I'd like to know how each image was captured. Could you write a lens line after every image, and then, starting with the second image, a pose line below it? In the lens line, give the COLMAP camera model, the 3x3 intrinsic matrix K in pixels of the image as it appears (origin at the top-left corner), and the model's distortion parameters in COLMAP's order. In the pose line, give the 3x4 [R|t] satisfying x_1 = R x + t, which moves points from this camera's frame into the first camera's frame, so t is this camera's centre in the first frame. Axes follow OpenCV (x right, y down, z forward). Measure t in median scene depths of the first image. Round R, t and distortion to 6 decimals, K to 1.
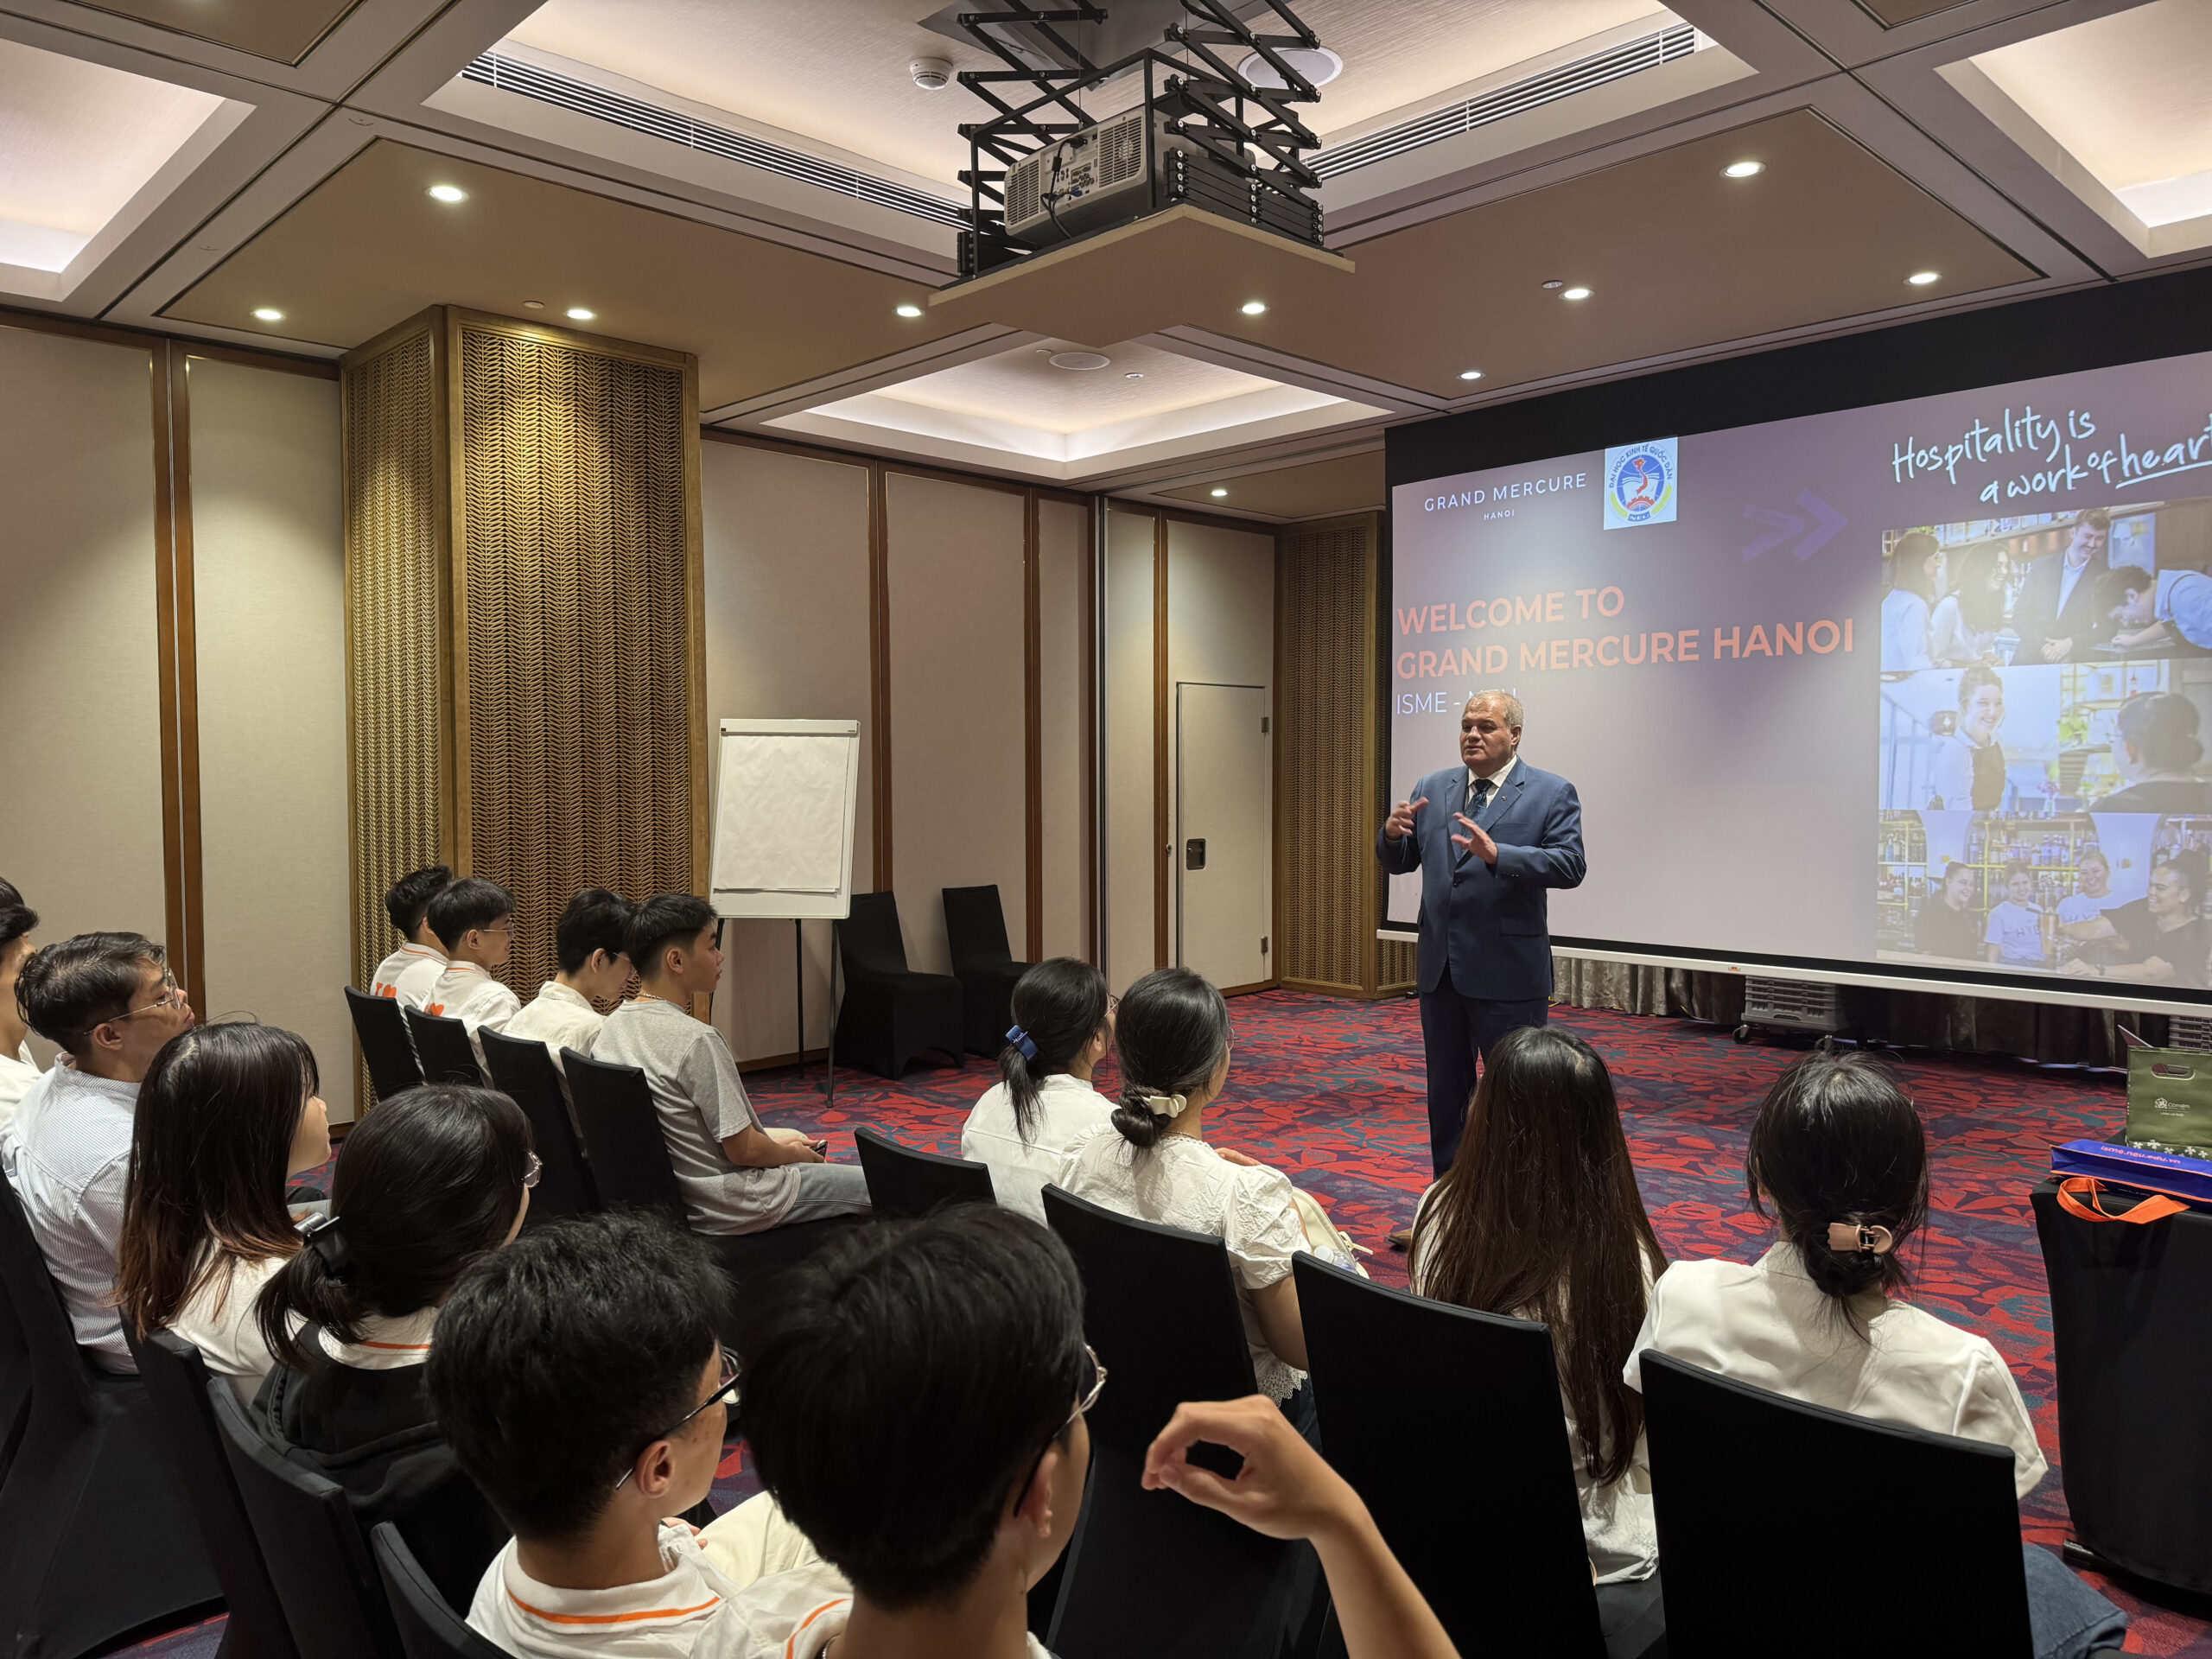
lens RADIAL K [[1549.7, 0, 1111.8], [0, 1549.7, 837.4], [0, 0, 1]] dist [0.056350, -0.040882]
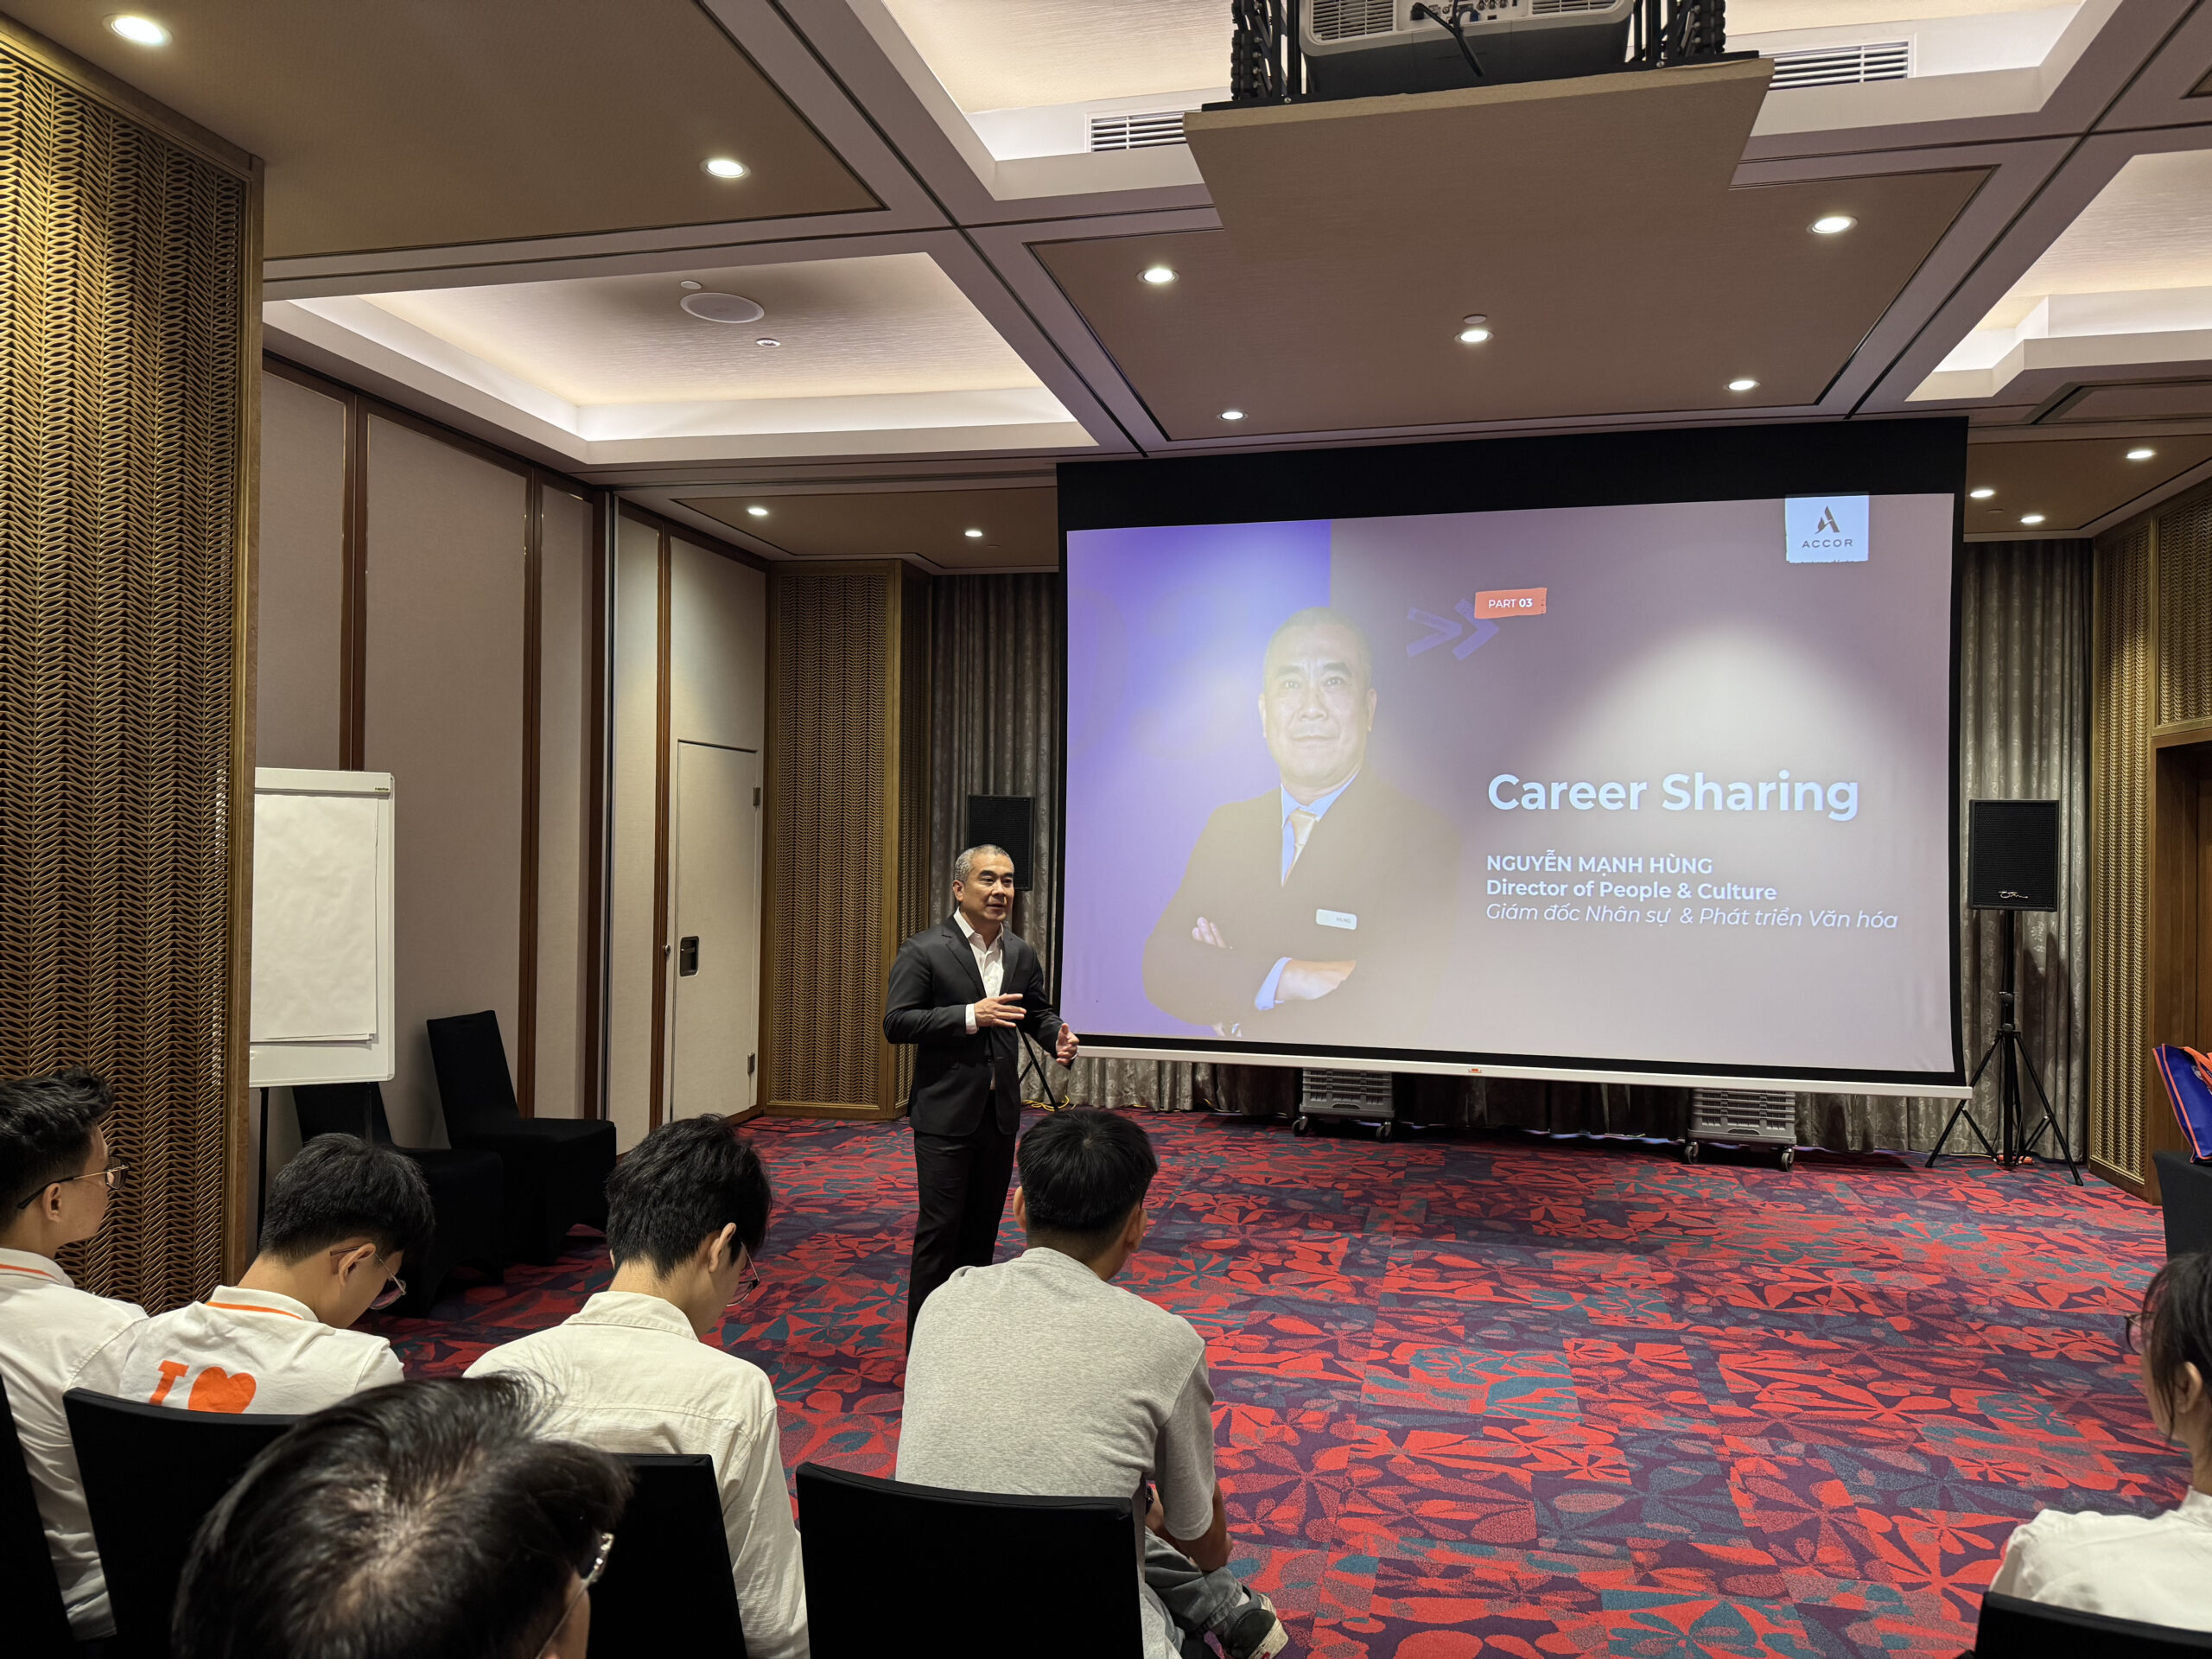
lens RADIAL K [[1549.7, 0, 1112.2], [0, 1549.7, 822.5], [0, 0, 1]] dist [0.056350, -0.040882]
pose [[0.838541, 0.020300, 0.544460, -0.236845], [0.011129, 0.998459, -0.054367, -0.013604], [-0.544724, 0.051649, 0.837023, 0.244412]]
